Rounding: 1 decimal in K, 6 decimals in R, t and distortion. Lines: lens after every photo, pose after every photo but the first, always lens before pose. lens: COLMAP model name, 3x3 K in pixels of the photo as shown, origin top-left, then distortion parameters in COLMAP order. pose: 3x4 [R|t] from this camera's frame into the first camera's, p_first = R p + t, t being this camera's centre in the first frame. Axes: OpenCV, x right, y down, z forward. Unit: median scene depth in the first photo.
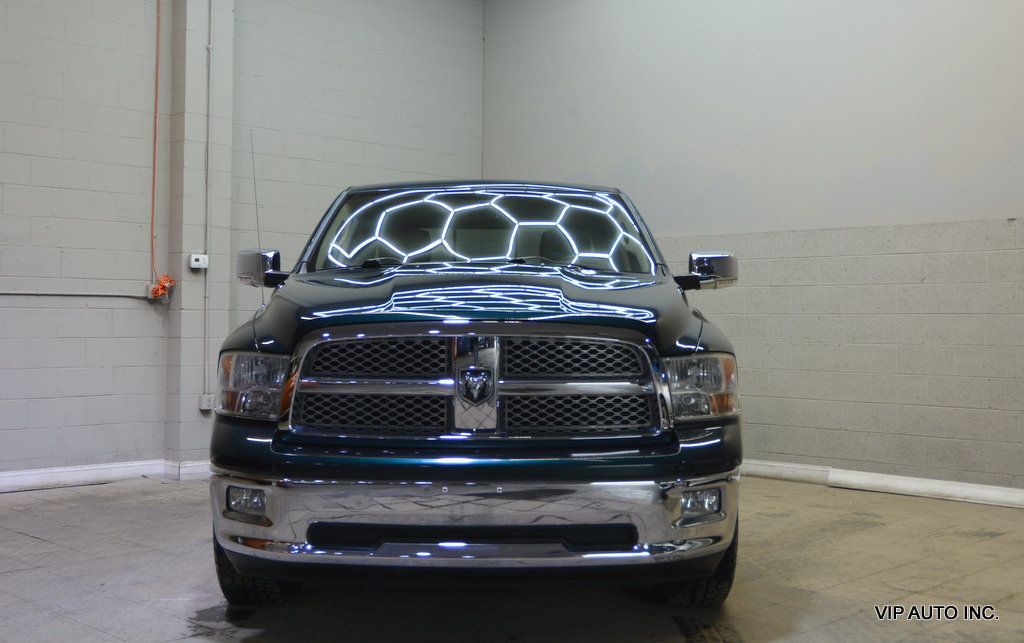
lens RADIAL K [[1175.6, 0, 510.0], [0, 1175.6, 299.6], [0, 0, 1]] dist [-0.031453, 0.014906]
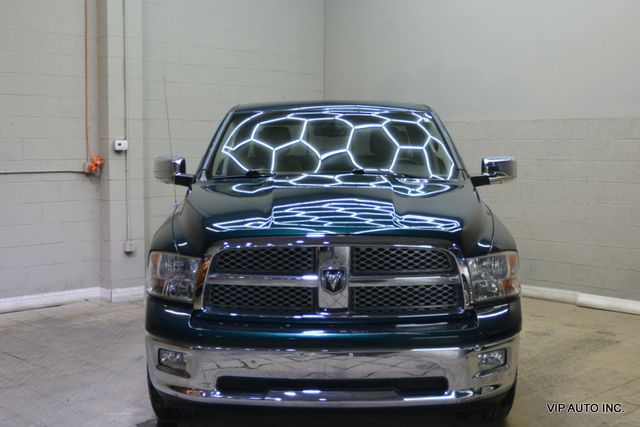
lens RADIAL K [[862.9, 0, 320.0], [0, 862.9, 213.5], [0, 0, 1]] dist [-0.015675, -0.027086]
pose [[0.999763, -0.005172, -0.021160, -0.011358], [0.007200, 0.995268, 0.096897, -0.052941], [0.020559, -0.097027, 0.995069, -0.010938]]
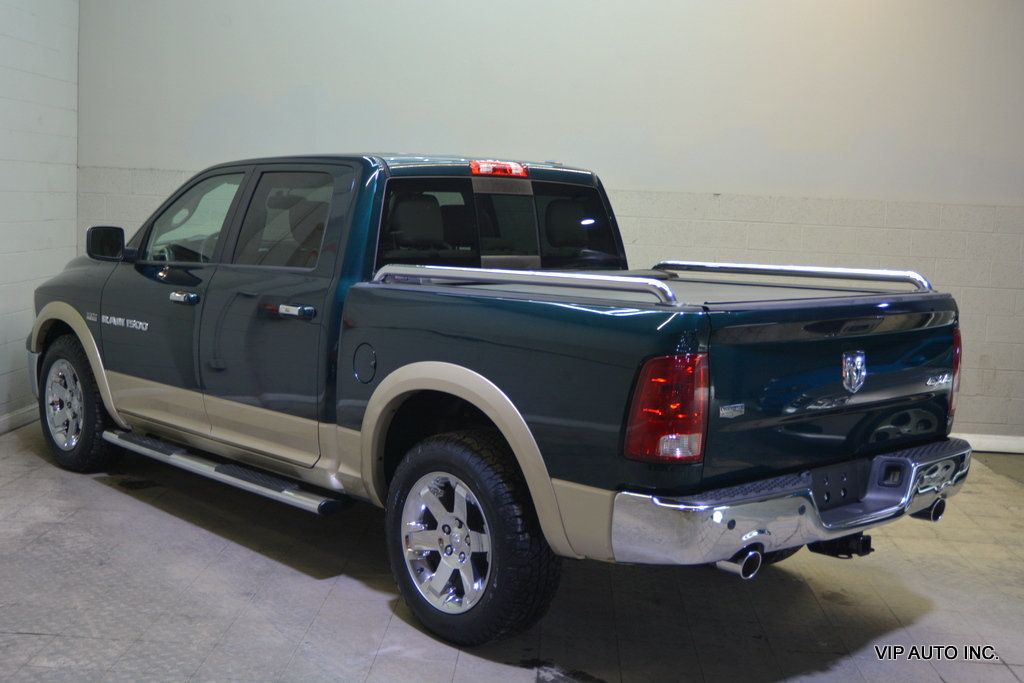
lens RADIAL K [[1227.0, 0, 512.0], [0, 1227.0, 341.5], [0, 0, 1]] dist [-0.014952, 0.041016]
pose [[0.748789, -0.050283, 0.660898, -0.518788], [-0.050716, 0.989848, 0.132772, -0.072154], [-0.660865, -0.132936, 0.738637, 0.199994]]
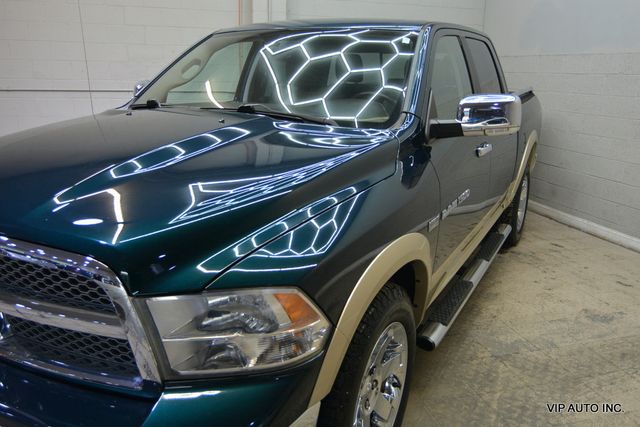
lens RADIAL K [[524.4, 0, 320.0], [0, 524.4, 213.5], [0, 0, 1]] dist [-0.006447, -0.003442]
pose [[0.873902, 0.139864, -0.465547, 0.186801], [-0.008054, 0.961747, 0.273819, -0.045671], [0.486036, -0.235542, 0.841599, 0.404182]]
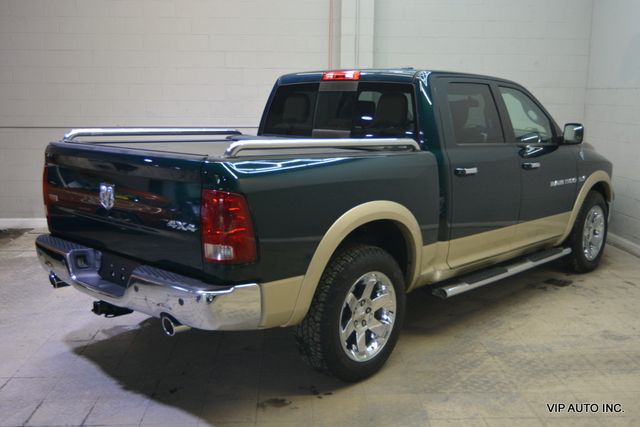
lens RADIAL K [[662.8, 0, 320.0], [0, 662.8, 213.5], [0, 0, 1]] dist [-0.007099, 0.003652]
pose [[0.734733, 0.116481, -0.668281, 0.394033], [0.011506, 0.982866, 0.183963, -0.063867], [0.678259, -0.142854, 0.720803, 0.275029]]
